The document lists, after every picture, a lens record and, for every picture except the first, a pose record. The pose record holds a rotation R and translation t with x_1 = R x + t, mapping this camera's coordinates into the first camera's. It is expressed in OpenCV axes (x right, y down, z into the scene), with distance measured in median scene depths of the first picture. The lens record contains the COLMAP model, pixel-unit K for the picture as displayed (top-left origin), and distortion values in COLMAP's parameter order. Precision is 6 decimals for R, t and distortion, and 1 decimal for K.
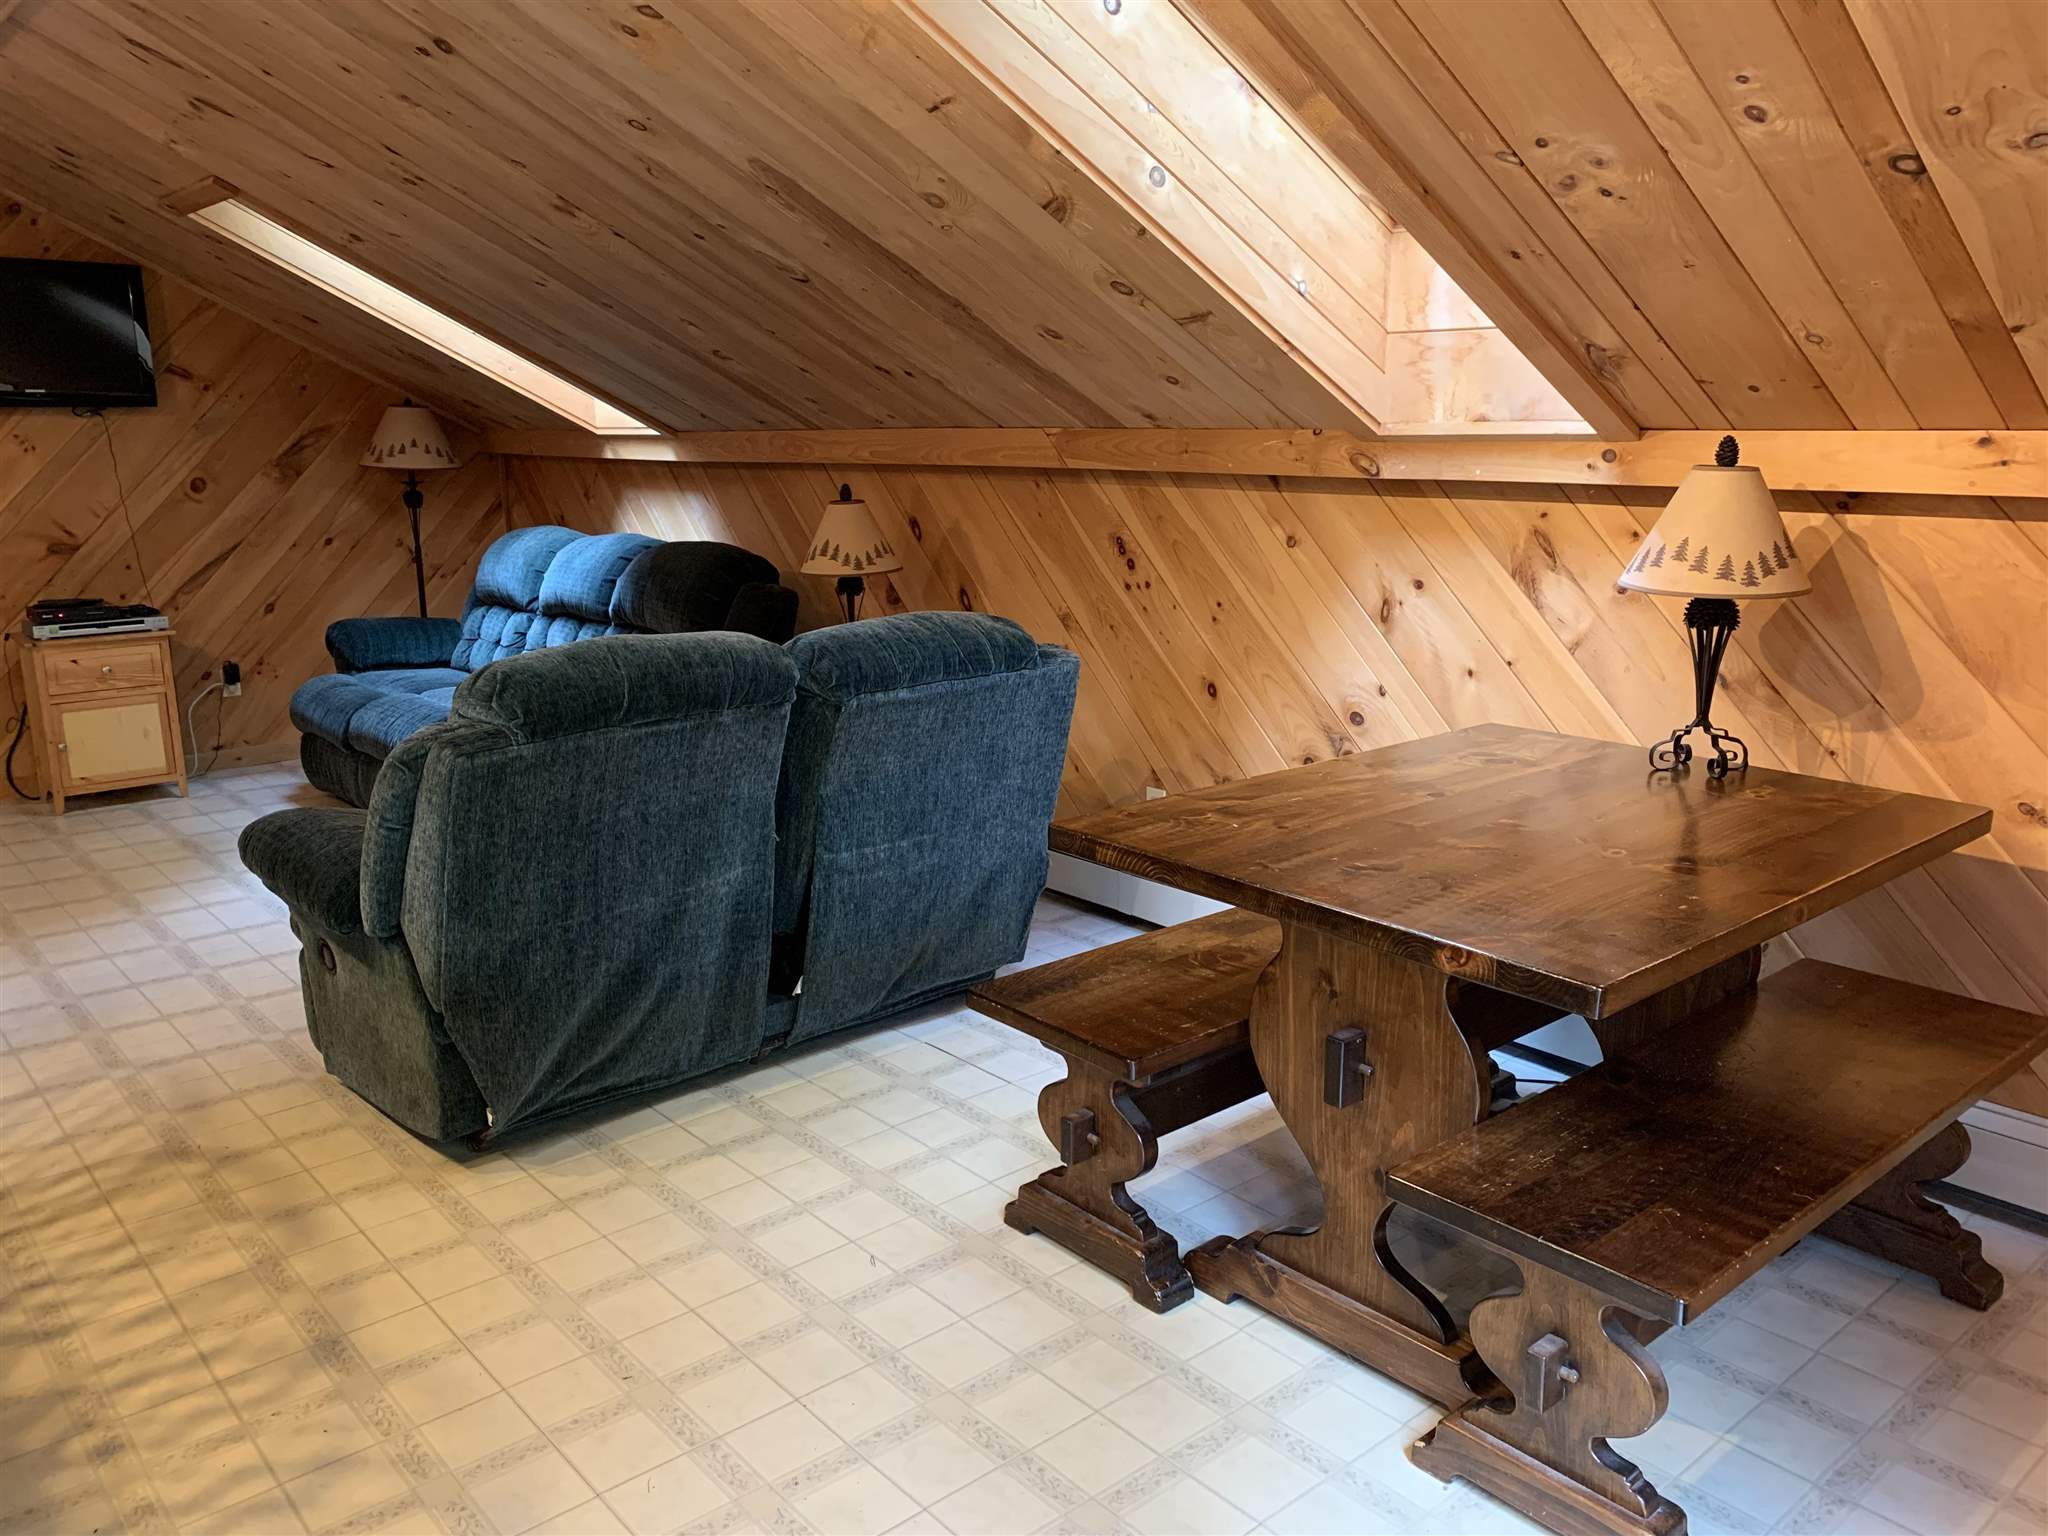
lens RADIAL K [[1569.7, 0, 1021.3], [0, 1569.7, 764.3], [0, 0, 1]] dist [0.029999, -0.014143]
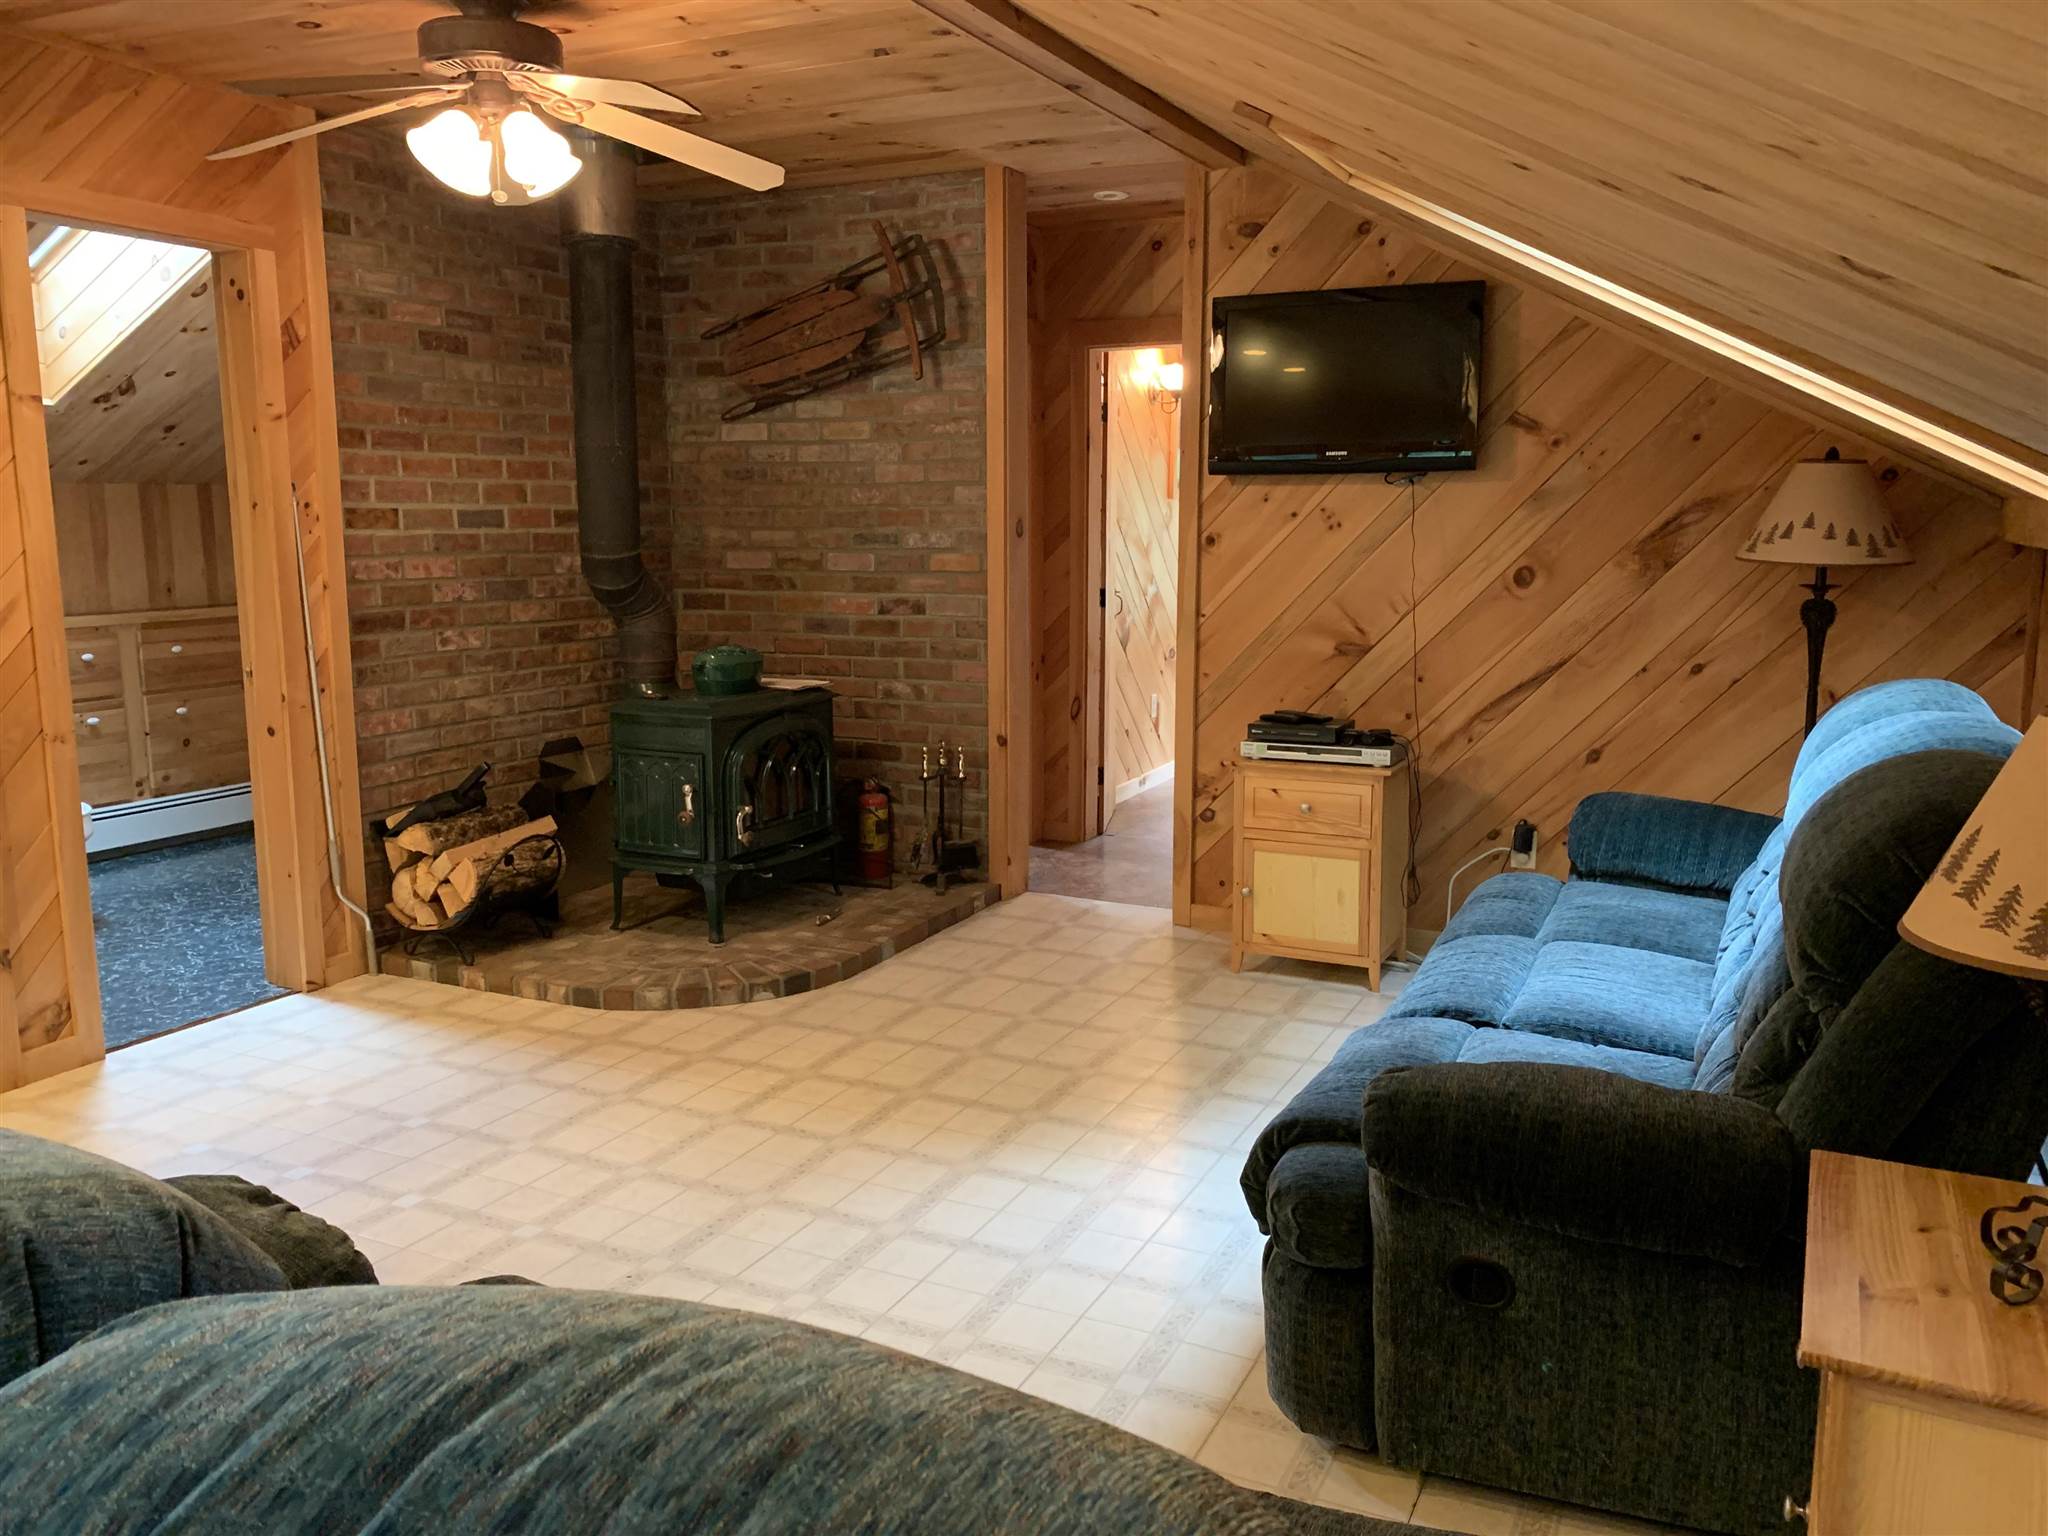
lens RADIAL K [[1569.7, 0, 1025.6], [0, 1569.7, 758.8], [0, 0, 1]] dist [0.029999, -0.014143]
pose [[0.401830, 0.145777, -0.904036, 0.051654], [-0.198828, 0.977584, 0.069261, -0.100513], [0.893868, 0.151916, 0.421808, 0.509184]]
